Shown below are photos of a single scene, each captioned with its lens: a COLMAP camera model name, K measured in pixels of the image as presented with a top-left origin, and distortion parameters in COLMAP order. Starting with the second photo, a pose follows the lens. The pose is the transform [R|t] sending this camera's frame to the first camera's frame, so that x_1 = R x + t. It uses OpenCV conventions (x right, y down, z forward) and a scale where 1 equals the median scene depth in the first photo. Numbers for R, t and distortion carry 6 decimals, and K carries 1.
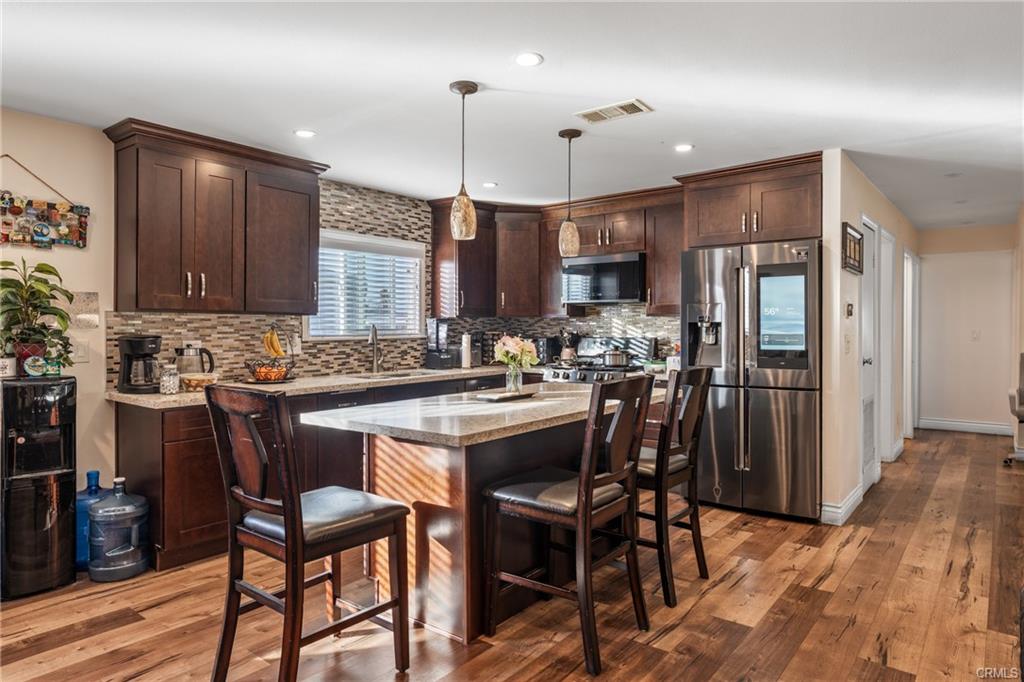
lens RADIAL K [[621.9, 0, 516.1], [0, 621.9, 328.7], [0, 0, 1]] dist [-0.001011, -0.000591]
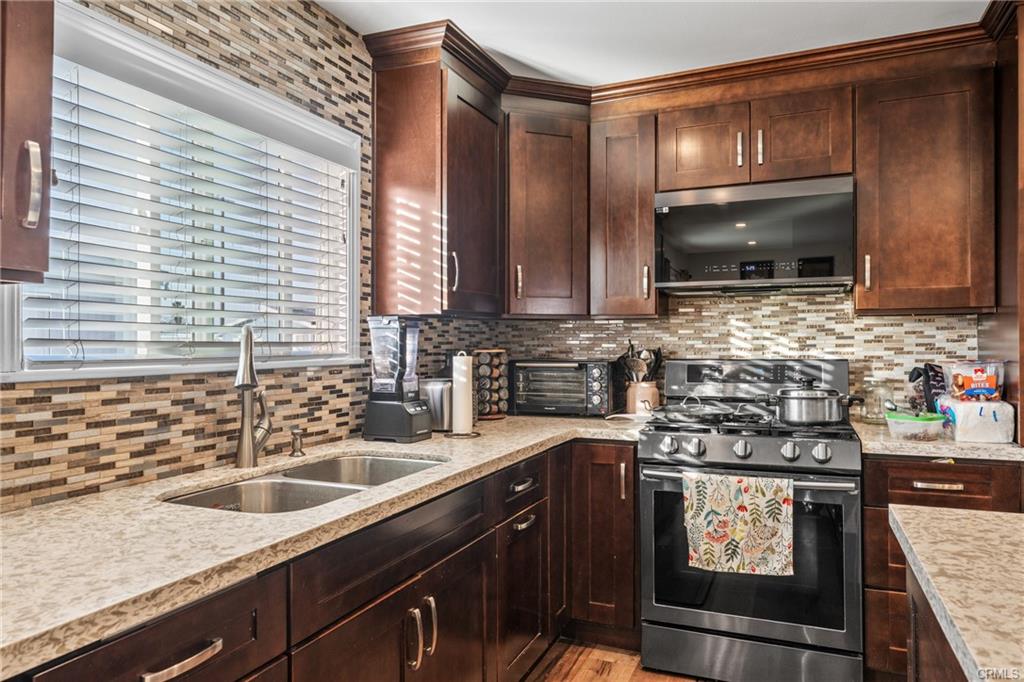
lens RADIAL K [[670.4, 0, 512.0], [0, 670.4, 341.0], [0, 0, 1]] dist [0.000131, 0.000363]
pose [[0.967381, -0.000444, 0.253325, -0.172996], [0.003003, 0.999948, -0.009715, 0.004369], [-0.253308, 0.010159, 0.967332, 0.579528]]
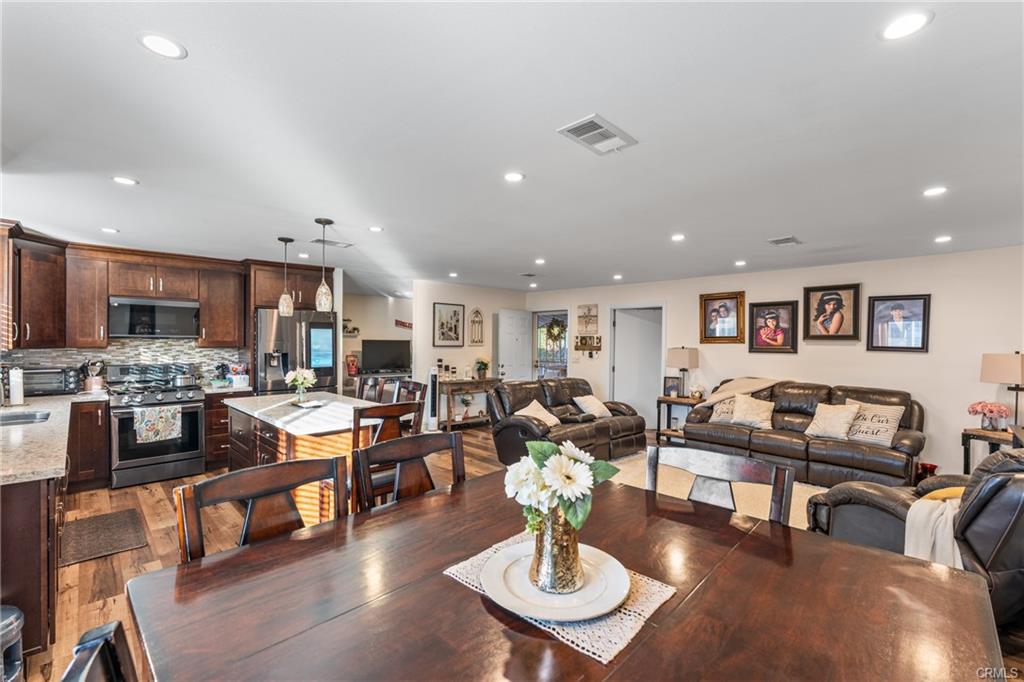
lens RADIAL K [[446.3, 0, 514.3], [0, 446.3, 346.3], [0, 0, 1]] dist [0.000807, 0.000197]
pose [[0.122416, -0.009774, 0.992431, -0.694094], [-0.004137, 0.999938, 0.010358, -0.037562], [-0.992470, -0.005373, 0.122368, 0.185801]]
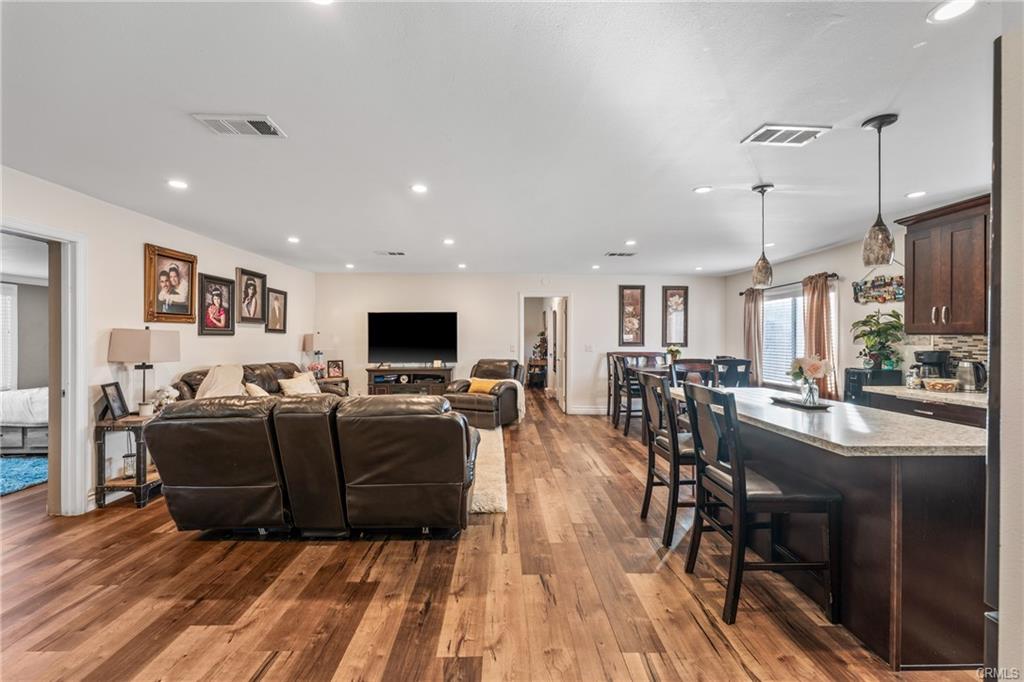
lens RADIAL K [[408.2, 0, 508.6], [0, 408.2, 337.7], [0, 0, 1]] dist [-0.002334, -0.000343]
pose [[-0.773733, -0.002035, -0.633509, 0.573381], [-0.004869, 0.999984, 0.002734, -0.012773], [0.633493, 0.005200, -0.773731, 0.768566]]
